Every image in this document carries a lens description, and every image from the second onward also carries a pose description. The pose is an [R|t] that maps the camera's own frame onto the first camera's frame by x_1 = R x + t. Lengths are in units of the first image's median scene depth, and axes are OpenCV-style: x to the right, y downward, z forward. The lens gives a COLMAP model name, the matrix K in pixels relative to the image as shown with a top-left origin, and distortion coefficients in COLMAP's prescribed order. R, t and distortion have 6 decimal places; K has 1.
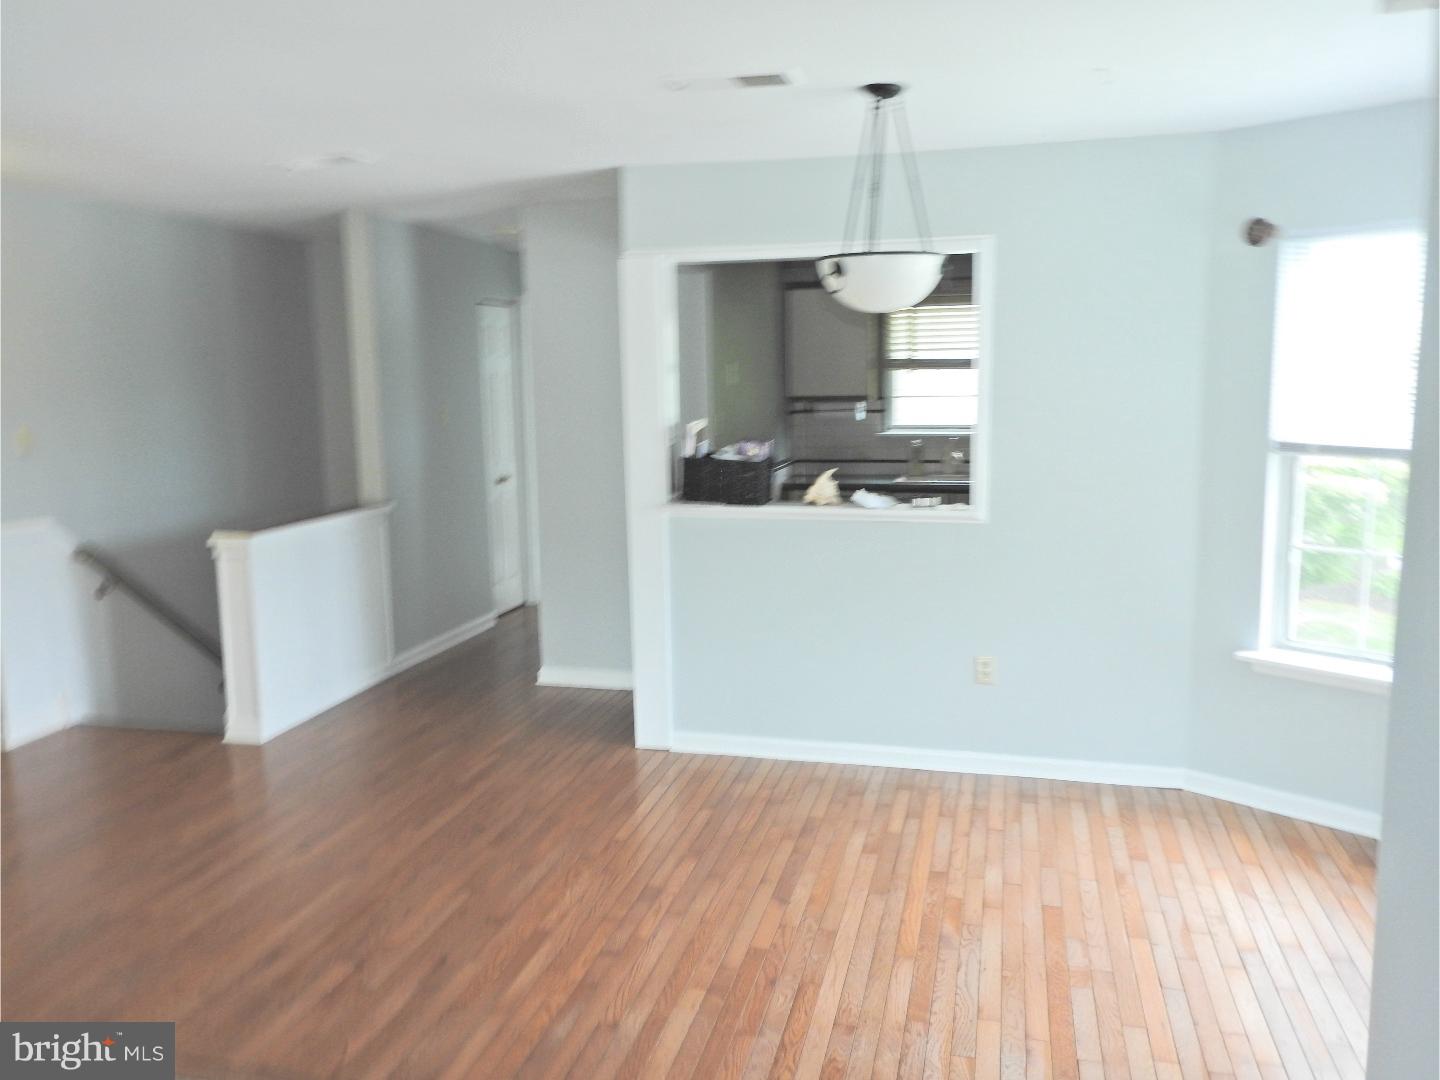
lens RADIAL K [[1165.6, 0, 720.0], [0, 1165.6, 540.0], [0, 0, 1]] dist [0.025172, -0.003829]
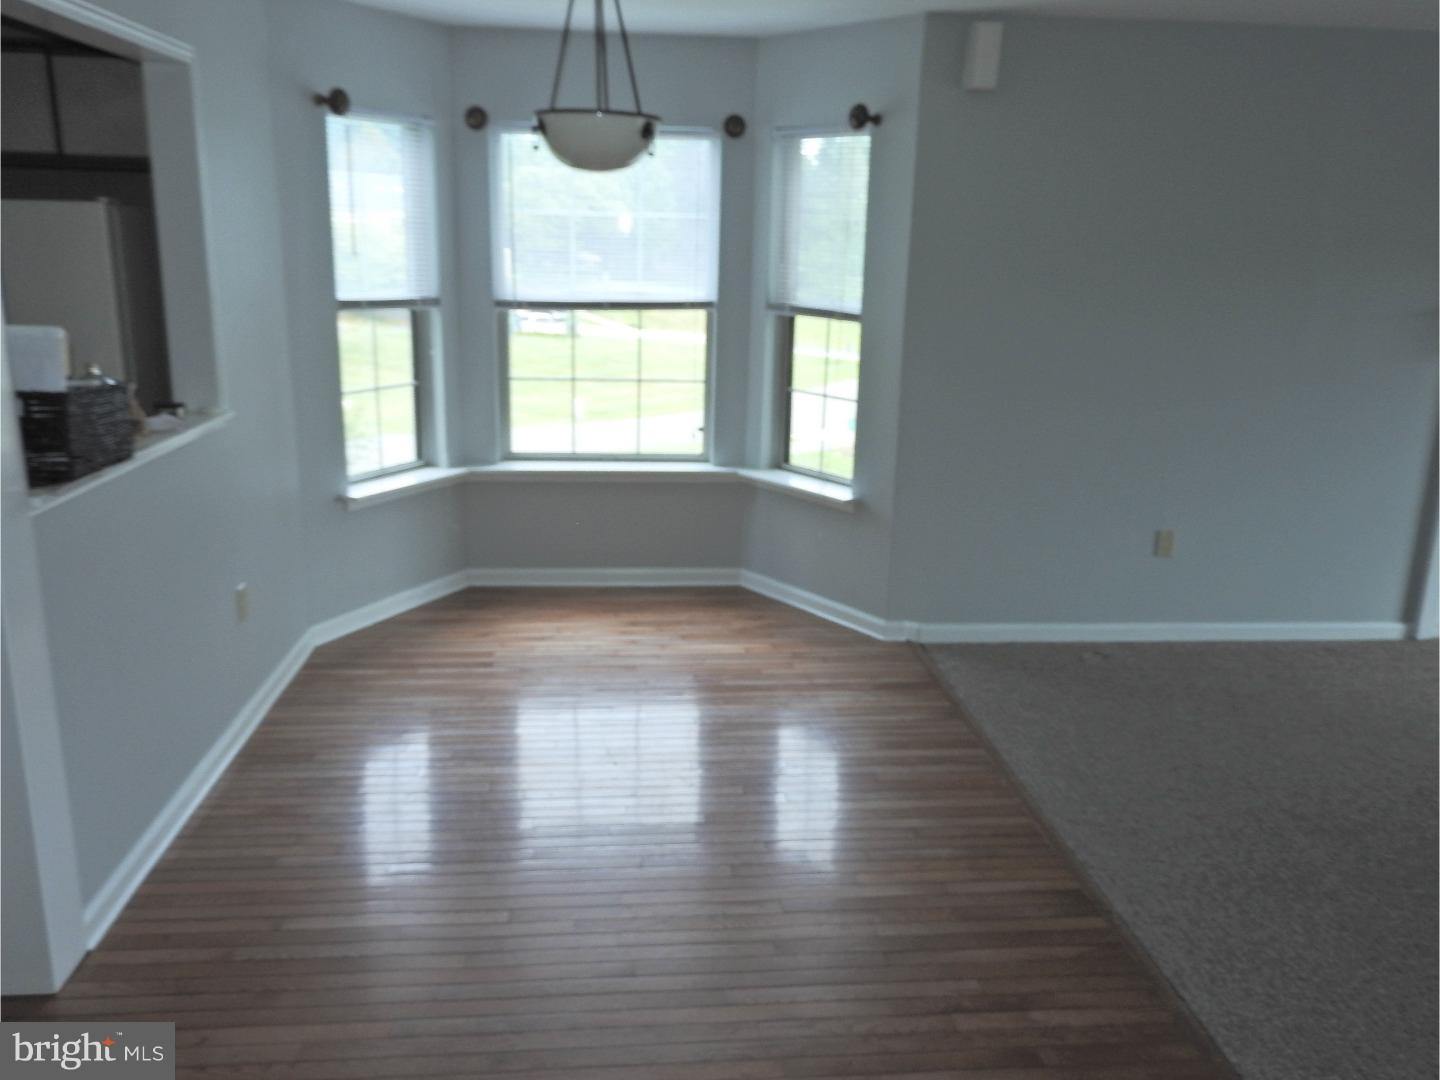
lens RADIAL K [[1165.6, 0, 720.0], [0, 1165.6, 540.0], [0, 0, 1]] dist [0.025172, -0.003829]
pose [[-0.327536, -0.233293, 0.915584, -0.713535], [0.122759, 0.950316, 0.286058, -0.143851], [-0.936830, 0.206090, -0.282624, 1.020249]]
